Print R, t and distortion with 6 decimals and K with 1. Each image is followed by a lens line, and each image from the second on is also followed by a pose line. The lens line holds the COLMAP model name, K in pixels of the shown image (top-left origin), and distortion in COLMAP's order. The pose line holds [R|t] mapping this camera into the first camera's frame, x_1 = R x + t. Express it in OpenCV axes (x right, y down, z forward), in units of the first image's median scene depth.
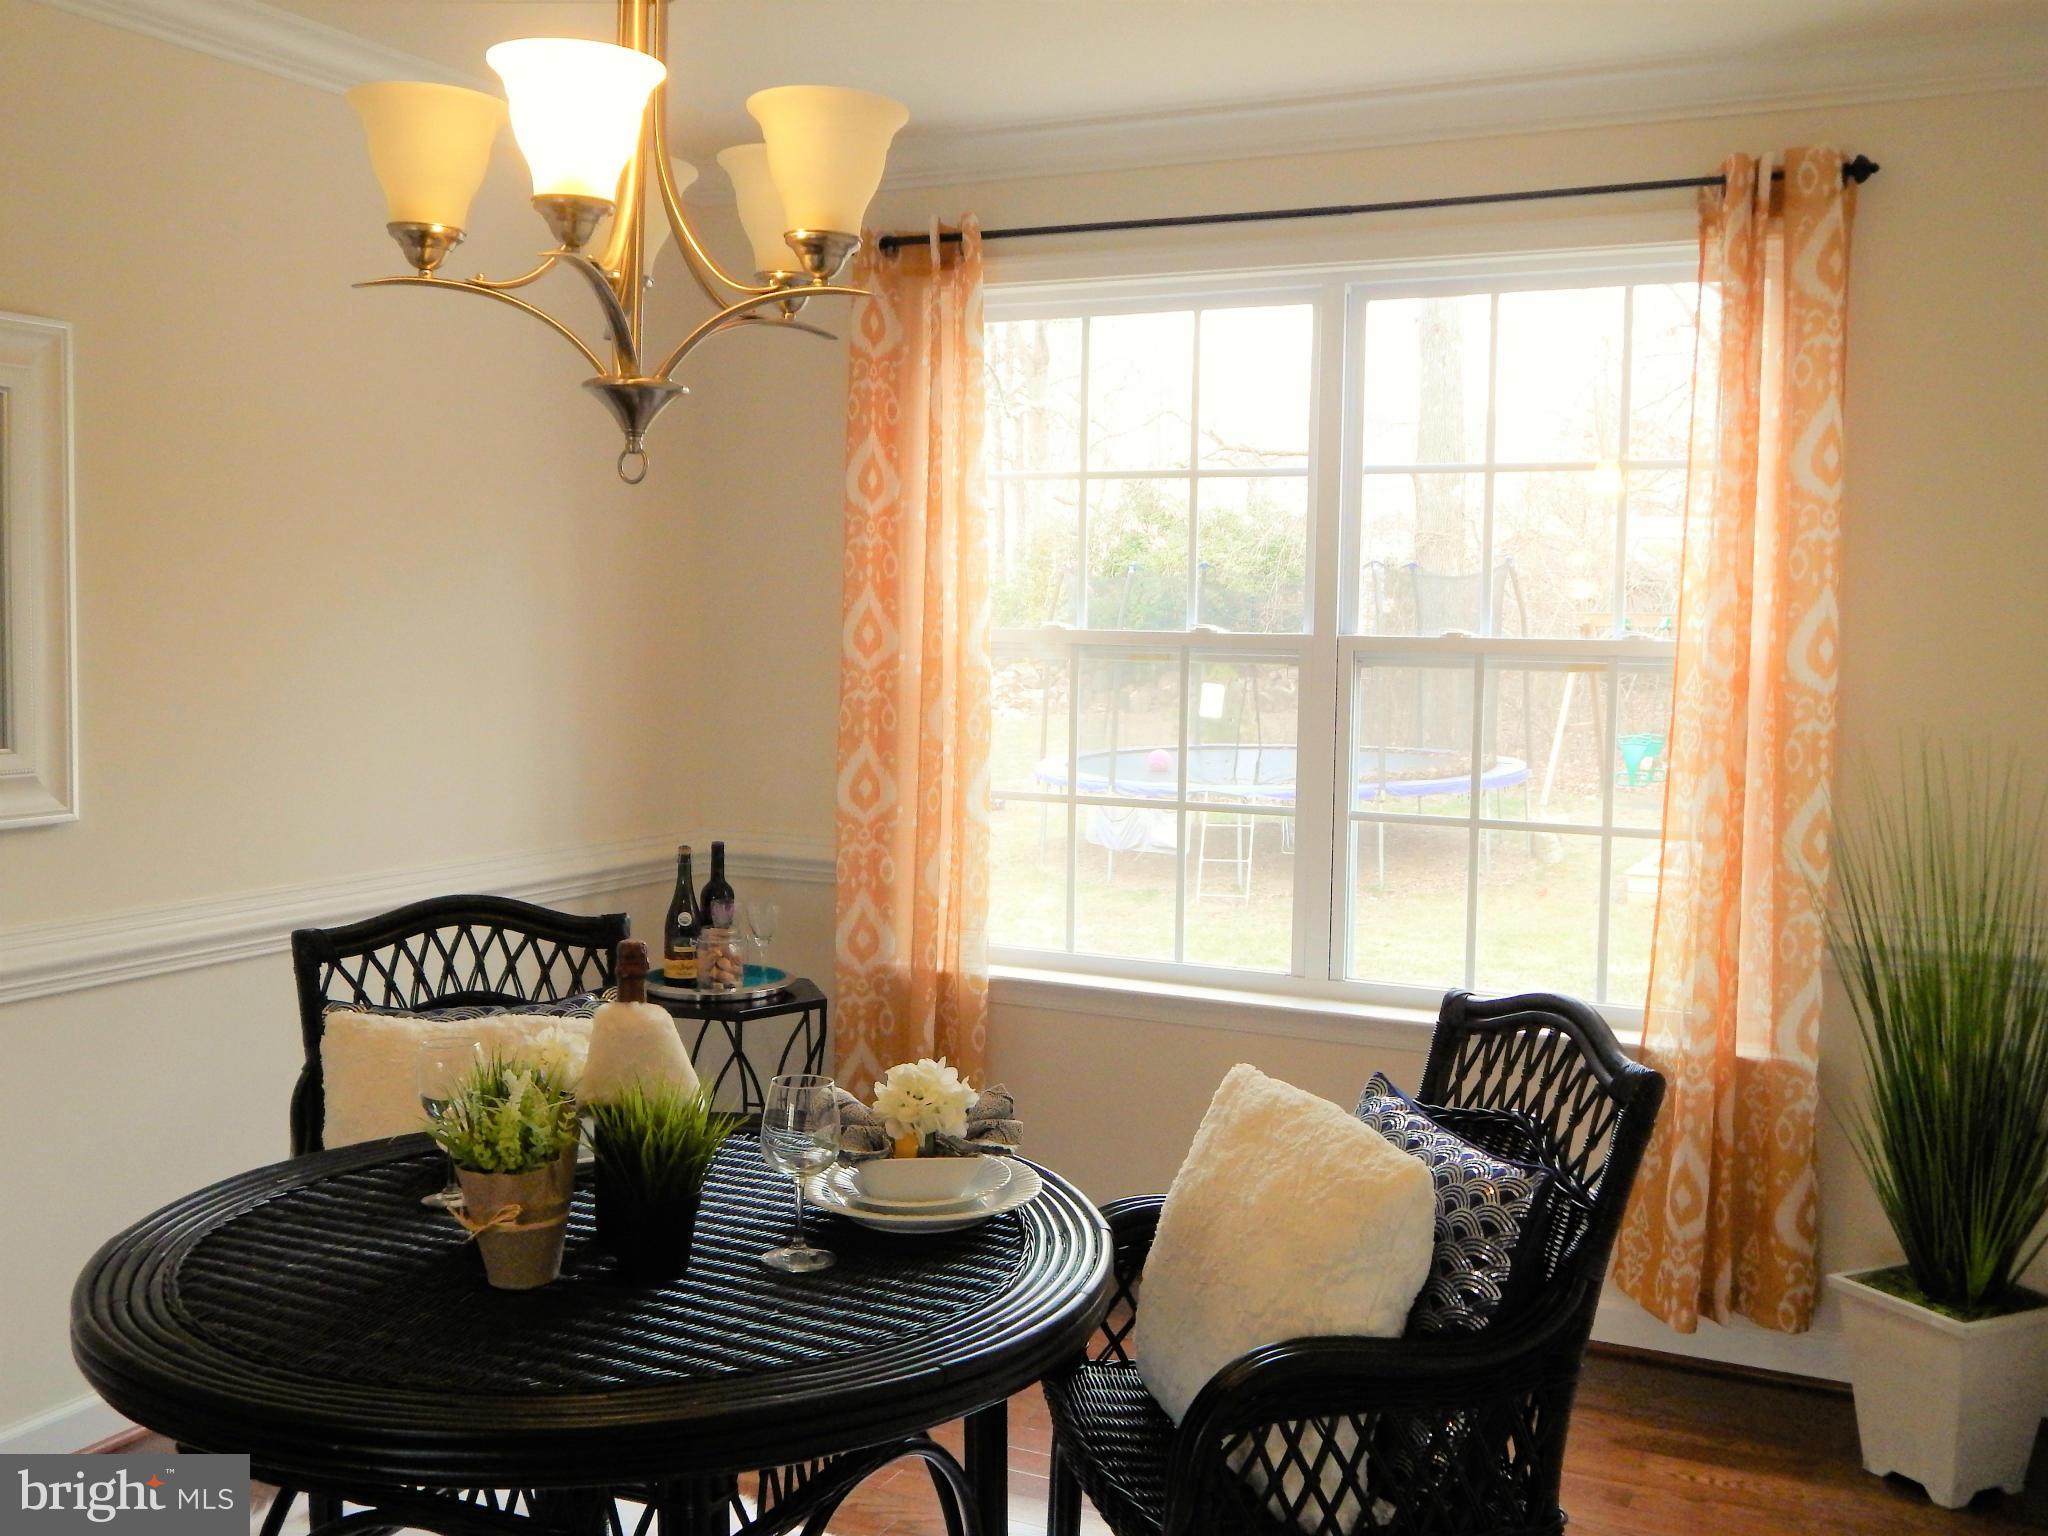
lens RADIAL K [[2029.6, 0, 980.8], [0, 2029.6, 769.7], [0, 0, 1]] dist [-0.013765, -0.009785]
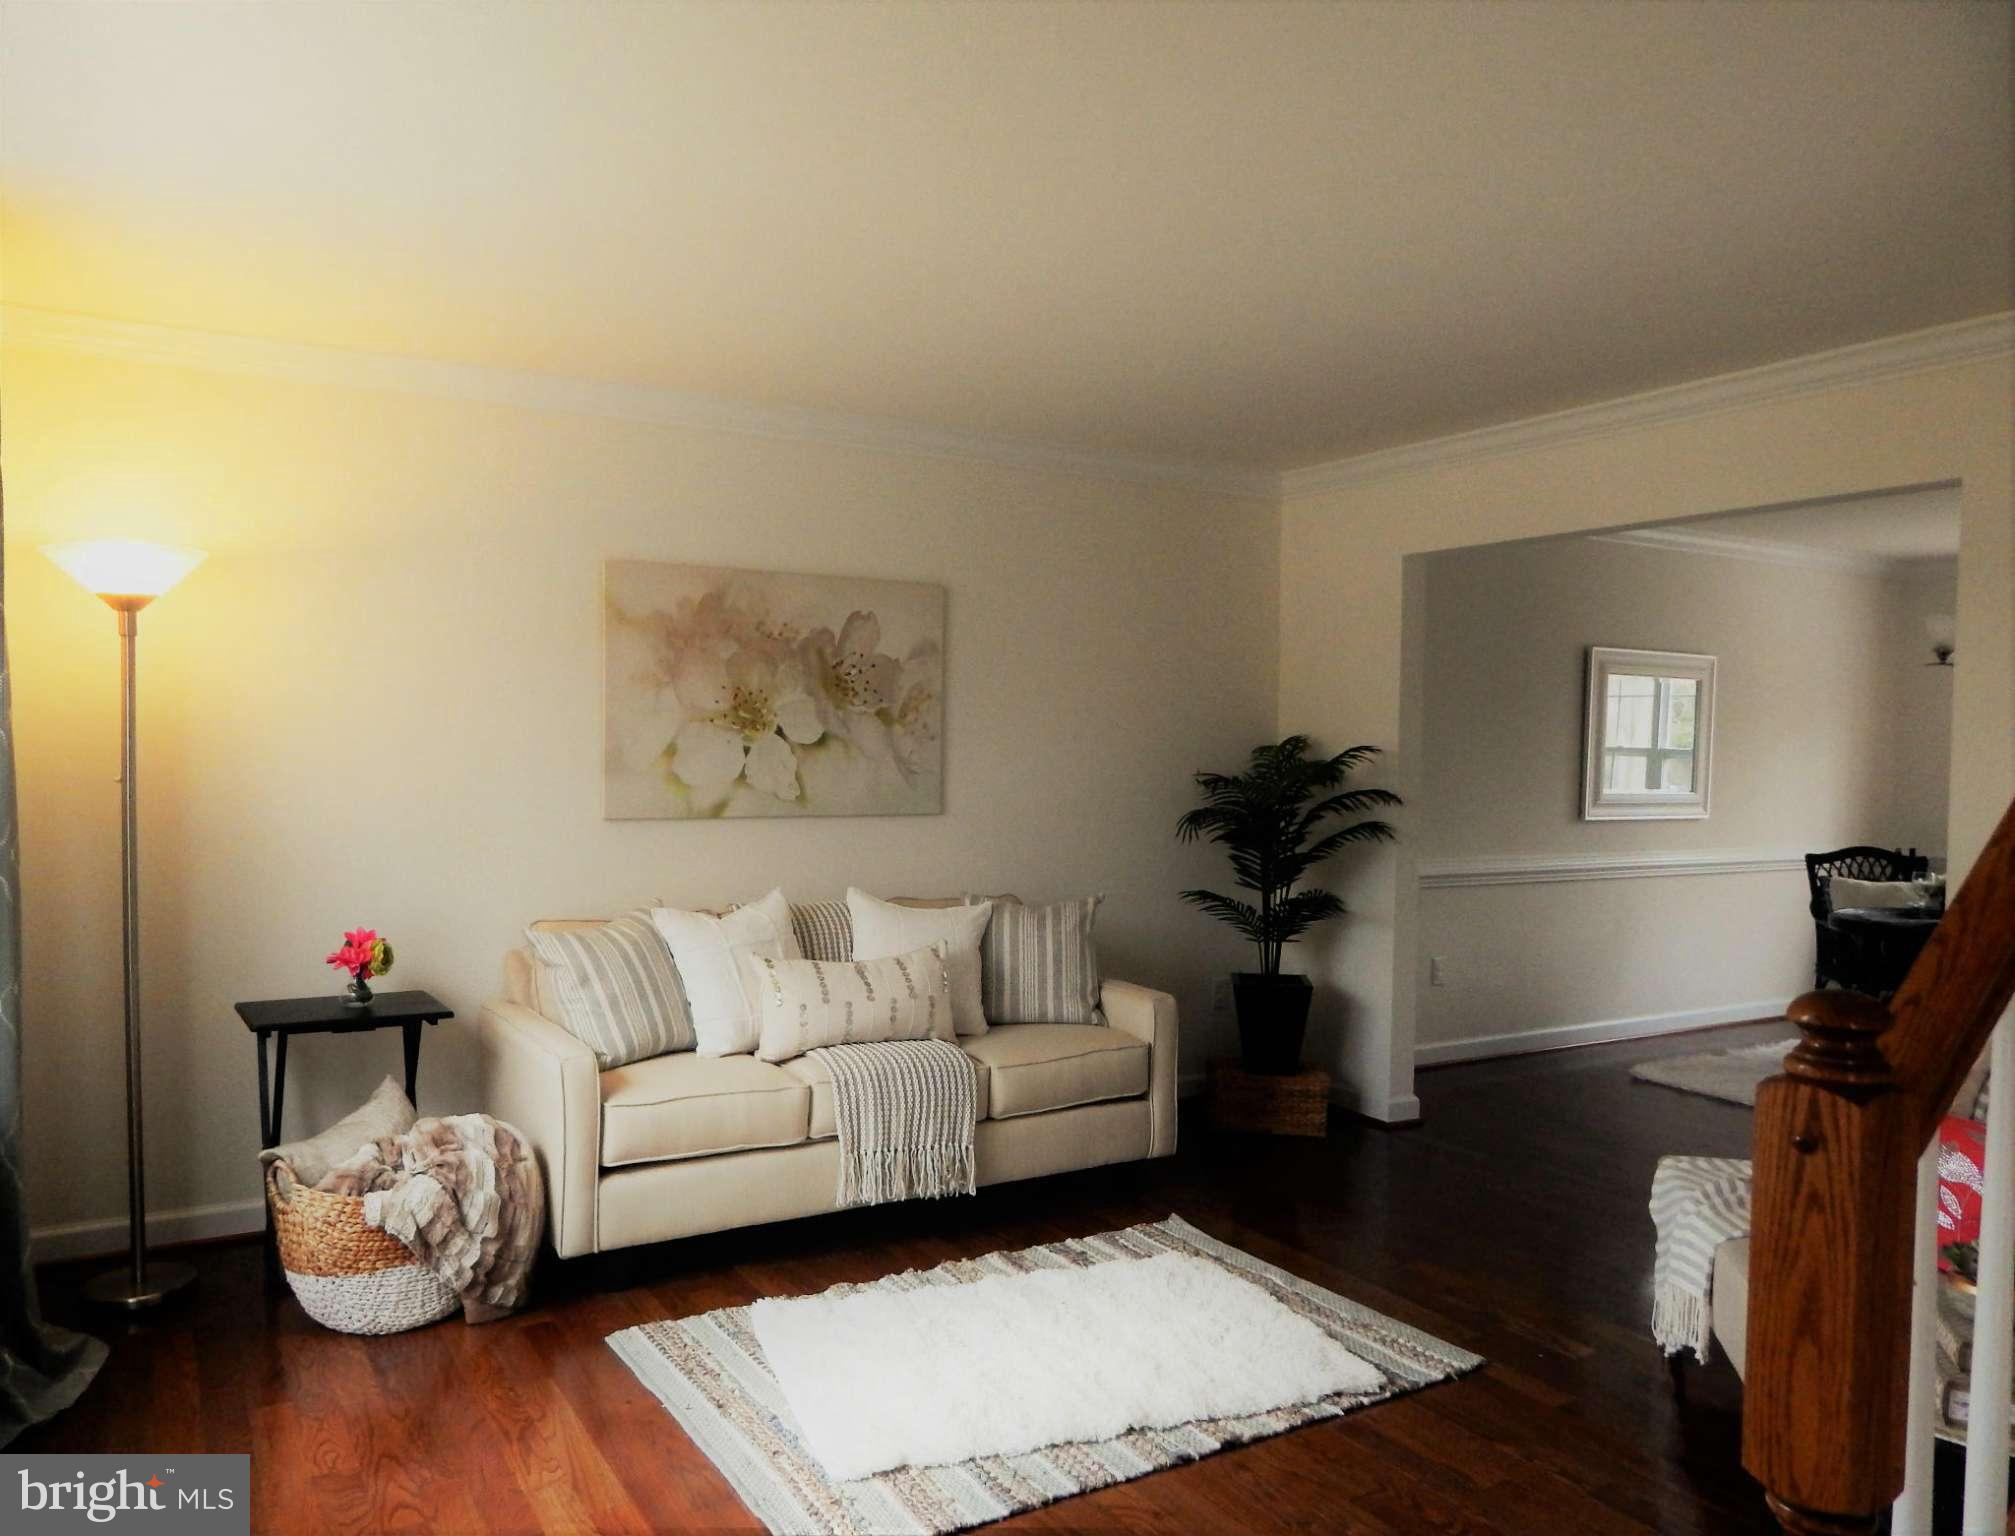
lens RADIAL K [[1403.8, 0, 933.6], [0, 1403.8, 792.7], [0, 0, 1]] dist [-0.013735, 0.001216]
pose [[0.829363, 0.022063, -0.558275, -0.207655], [-0.049408, 0.998202, -0.033950, 0.101915], [0.556521, 0.055740, 0.828961, -1.232925]]
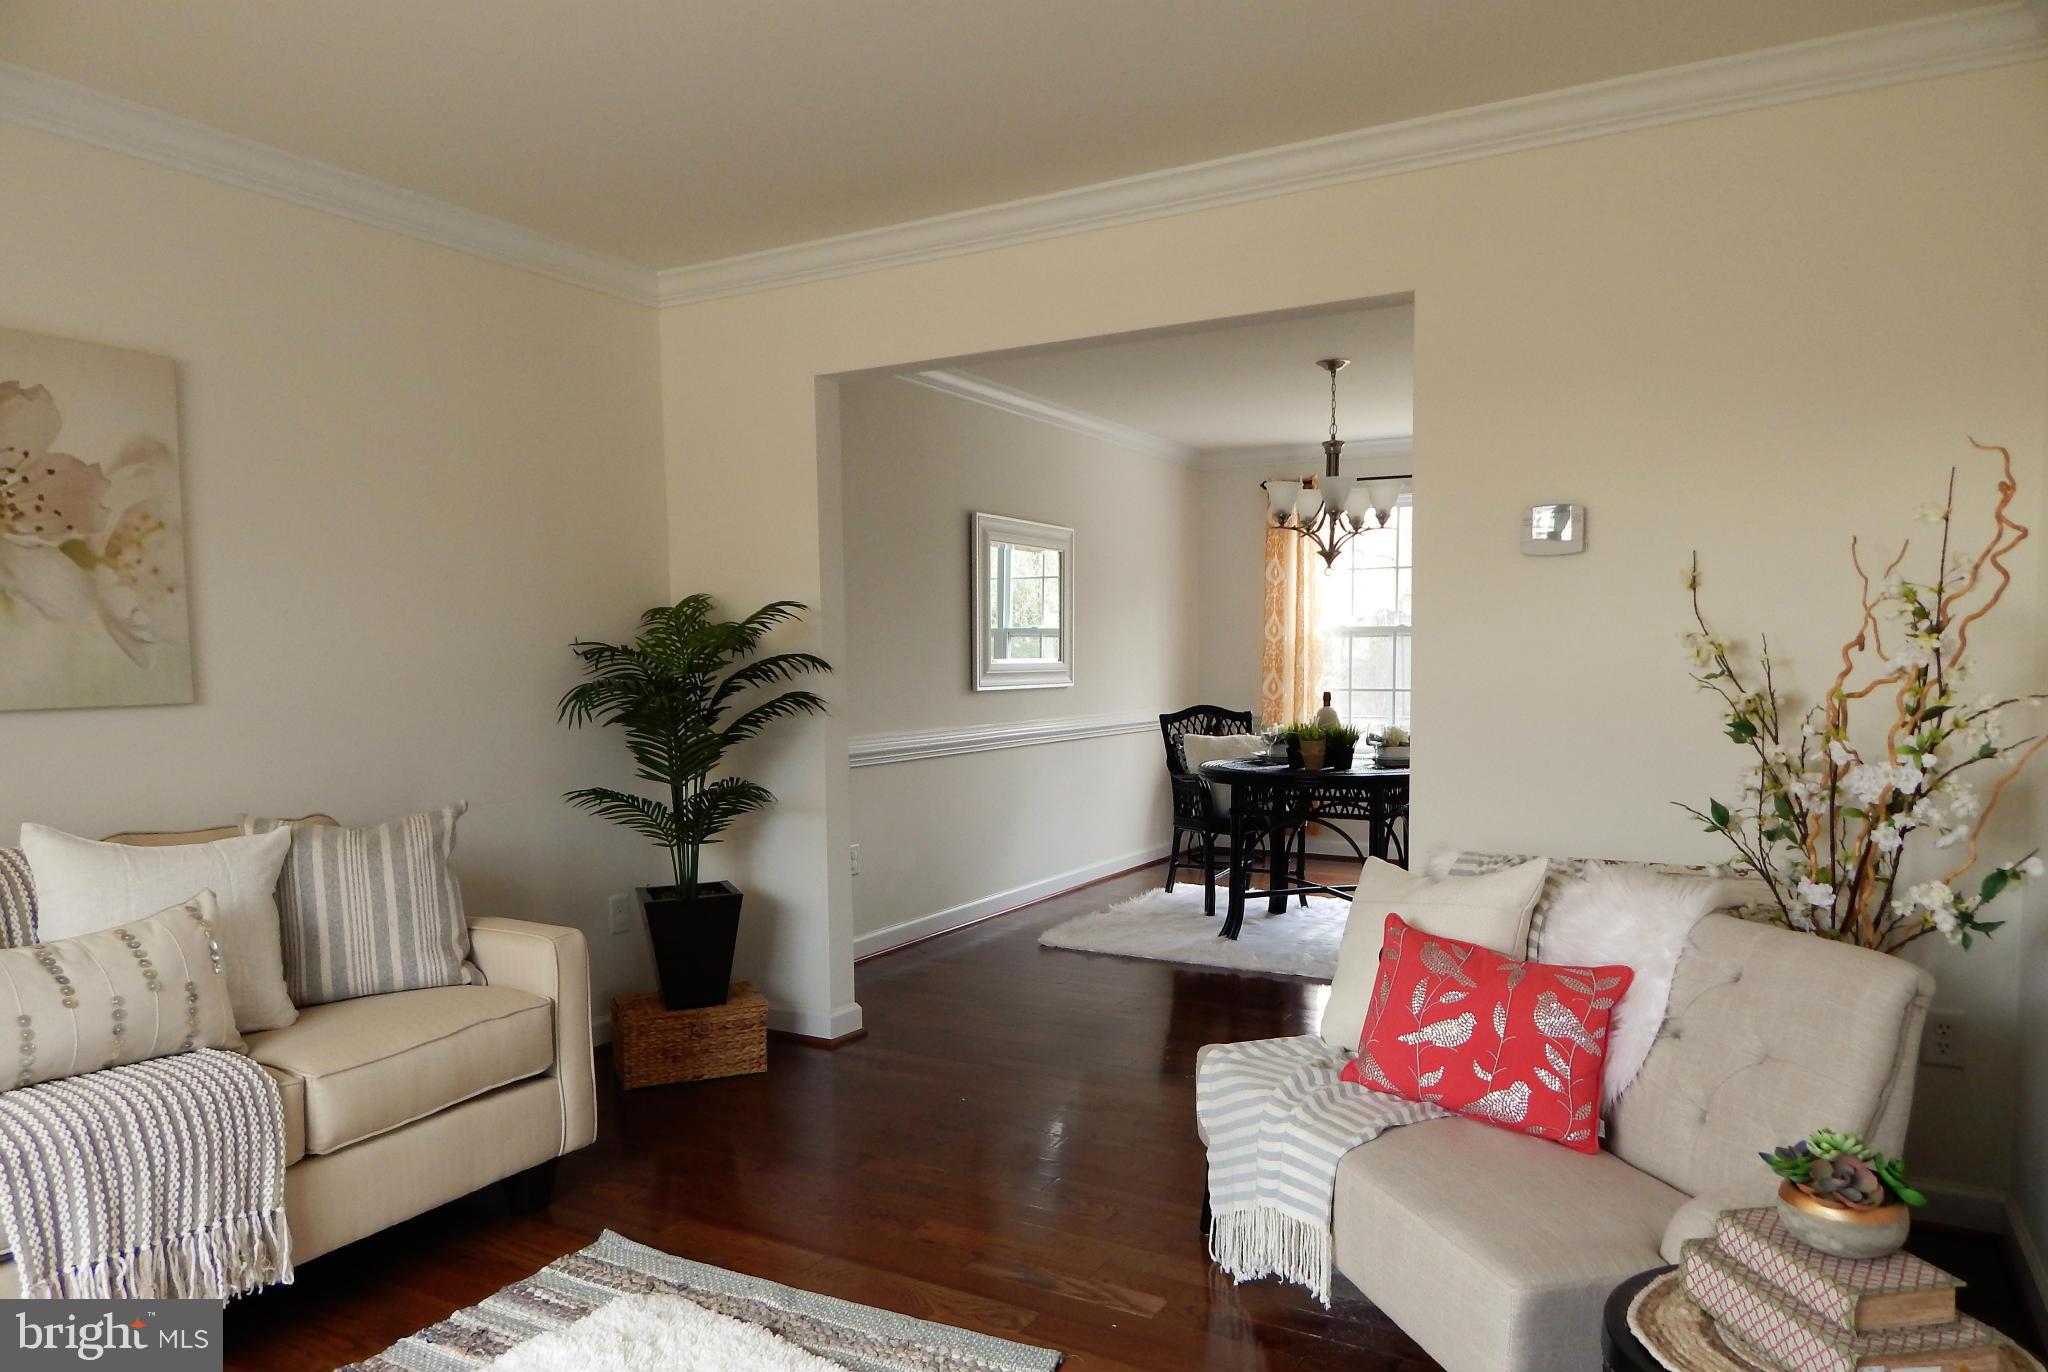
lens RADIAL K [[1334.2, 0, 1027.7], [0, 1334.2, 756.5], [0, 0, 1]] dist [-0.000527, -0.002579]
pose [[0.998874, -0.018170, -0.043829, -0.374216], [0.018108, 0.999834, -0.001809, 0.120732], [0.043855, 0.001013, 0.999037, -0.956165]]
